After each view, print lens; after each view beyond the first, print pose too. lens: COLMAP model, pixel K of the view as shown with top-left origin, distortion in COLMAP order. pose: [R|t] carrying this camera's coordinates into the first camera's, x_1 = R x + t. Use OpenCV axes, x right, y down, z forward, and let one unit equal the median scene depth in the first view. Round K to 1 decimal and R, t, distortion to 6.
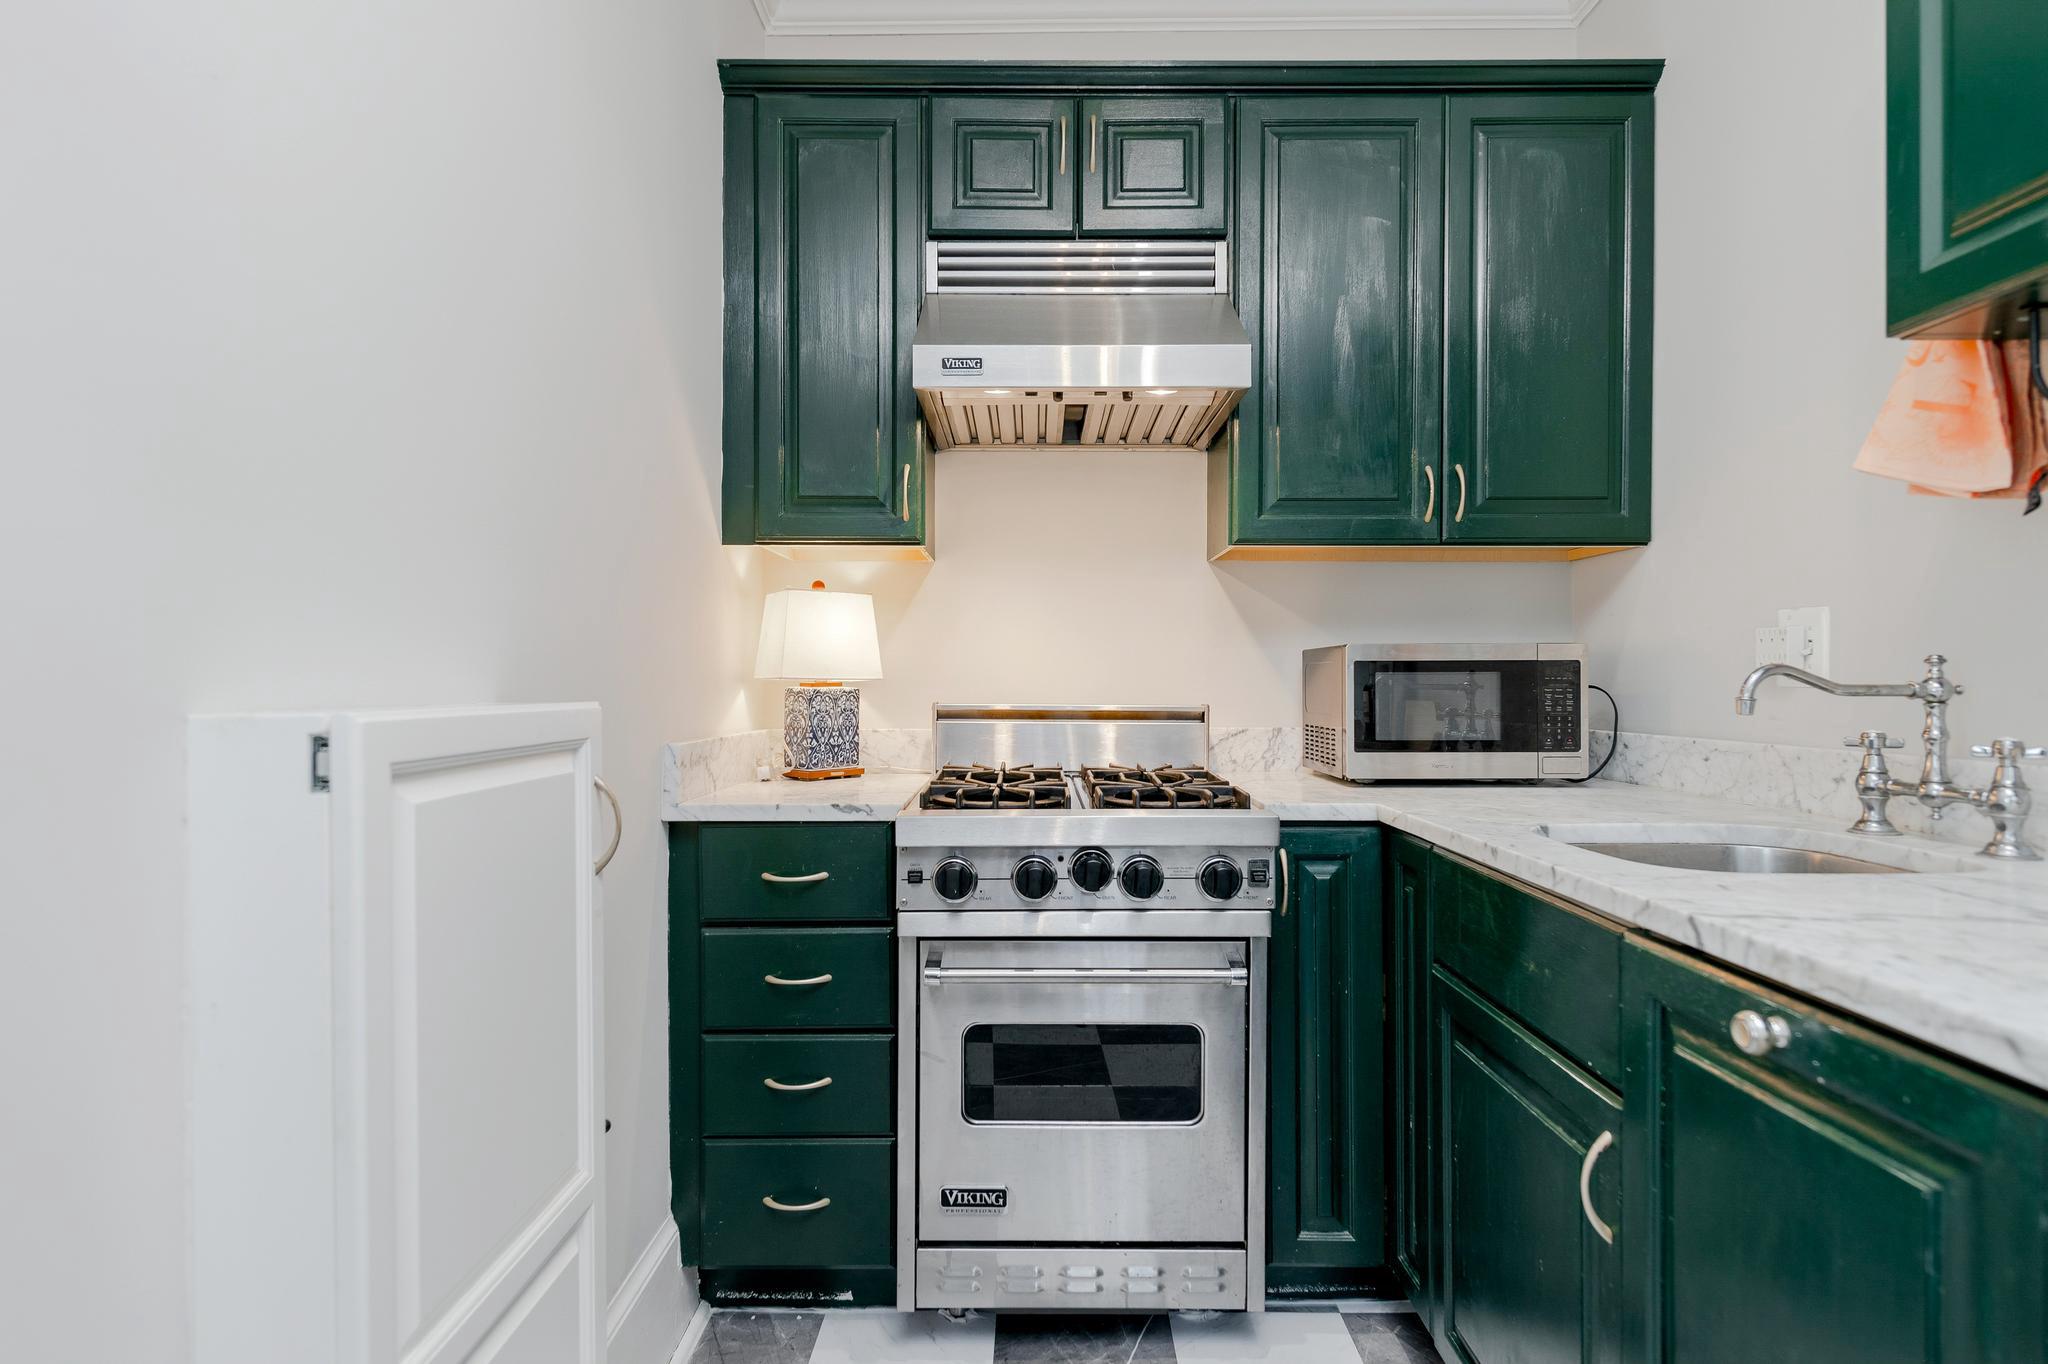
lens RADIAL K [[1073.1, 0, 1029.2], [0, 1073.1, 680.8], [0, 0, 1]] dist [0.022646, -0.013140]
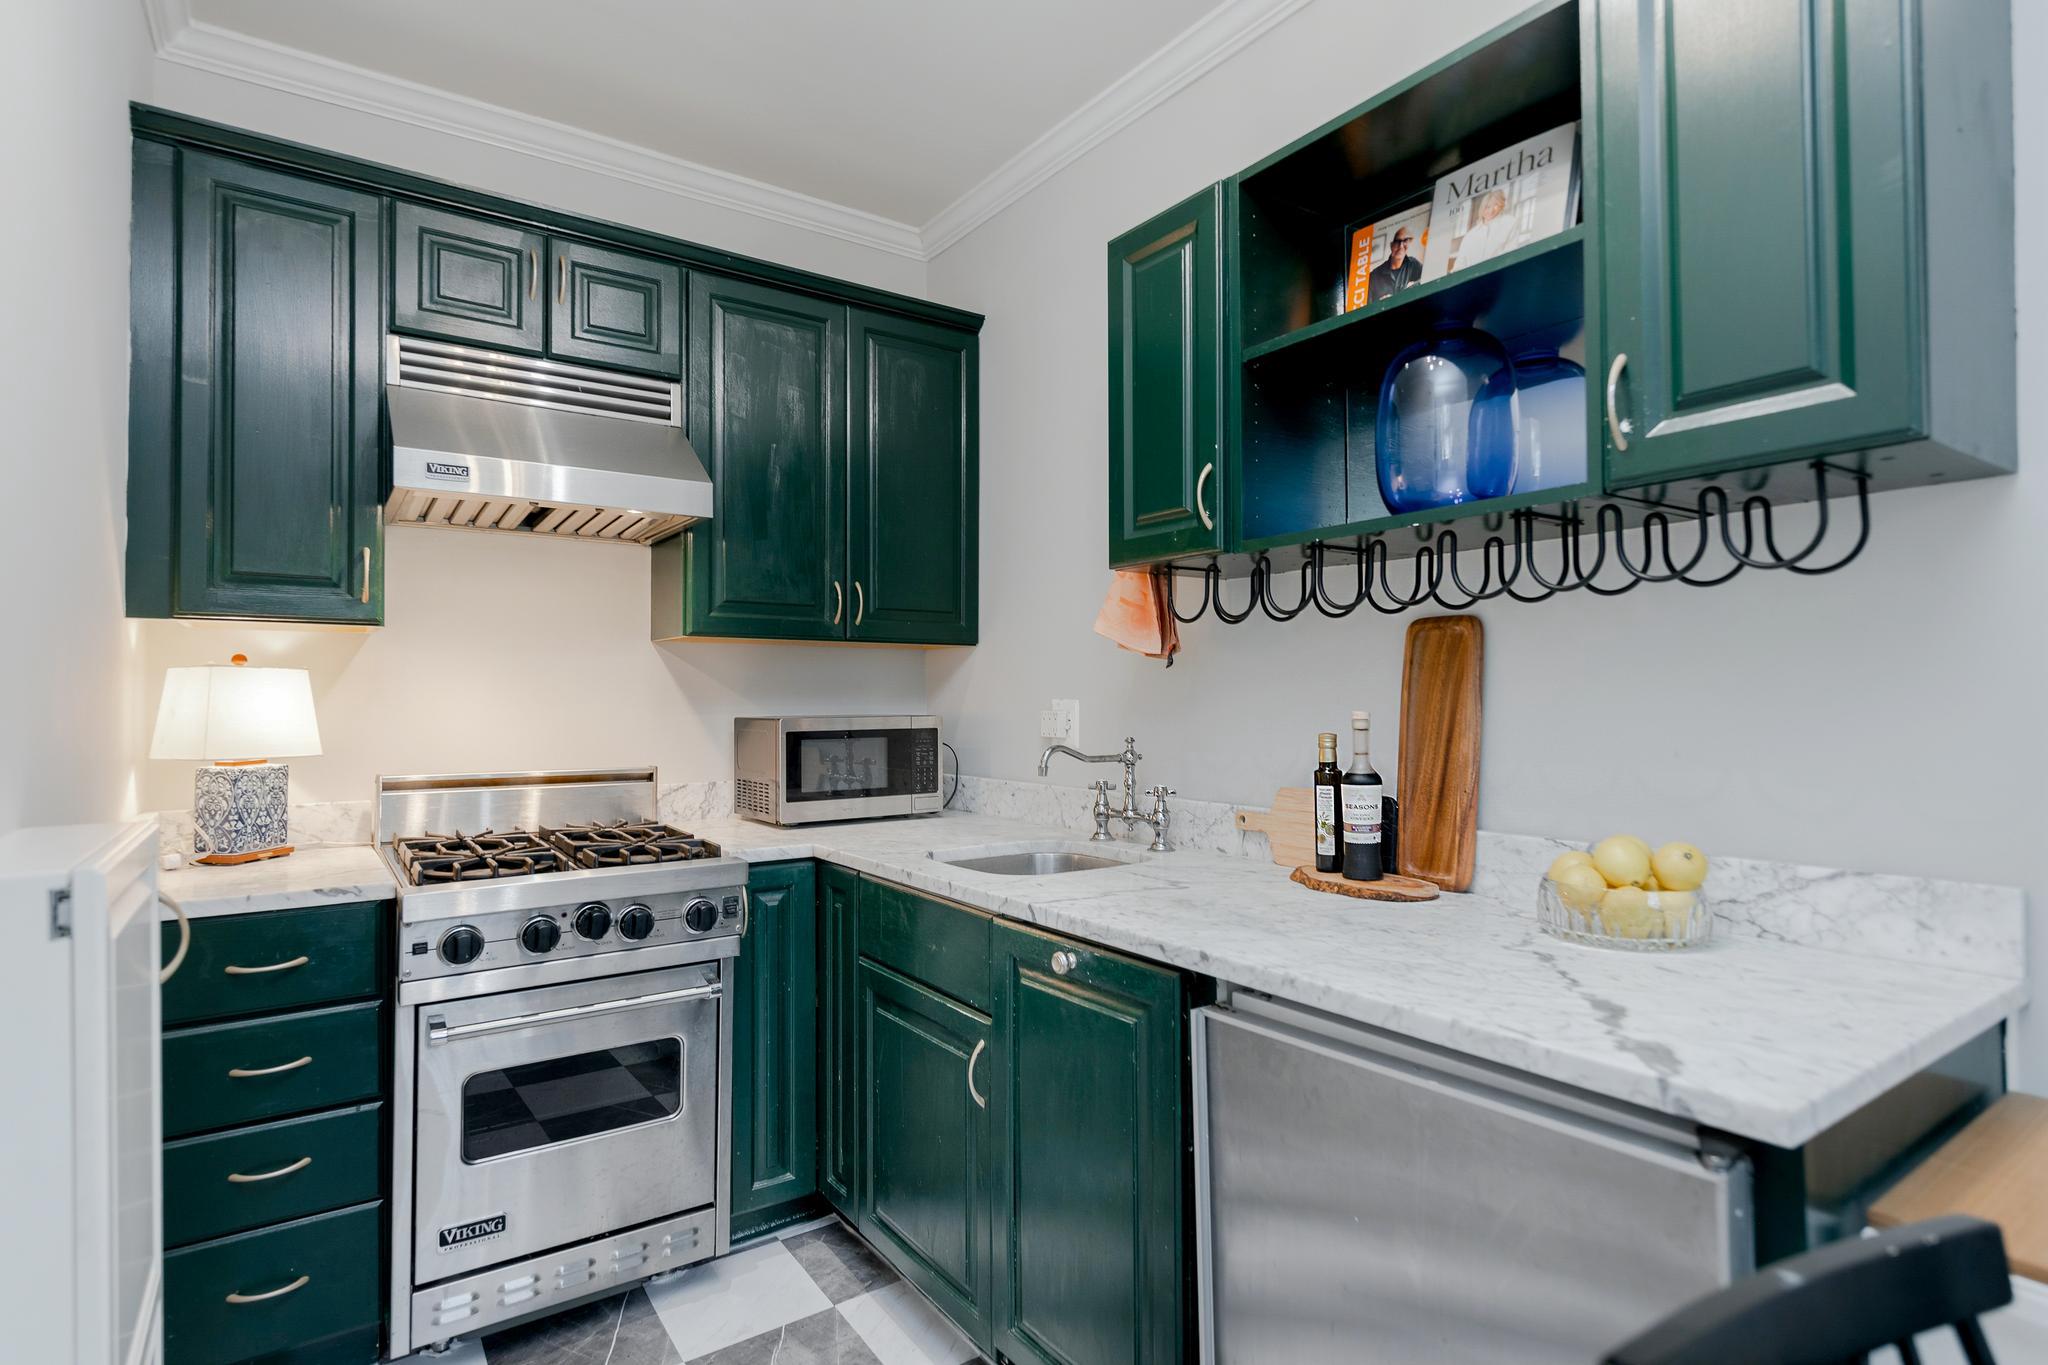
lens RADIAL K [[1044.3, 0, 1041.9], [0, 1044.3, 678.8], [0, 0, 1]] dist [0.025483, -0.012969]
pose [[0.813770, 0.009612, 0.581107, -0.204701], [0.002017, 0.999811, -0.019362, -0.065848], [-0.581183, 0.016928, 0.813597, -0.229936]]
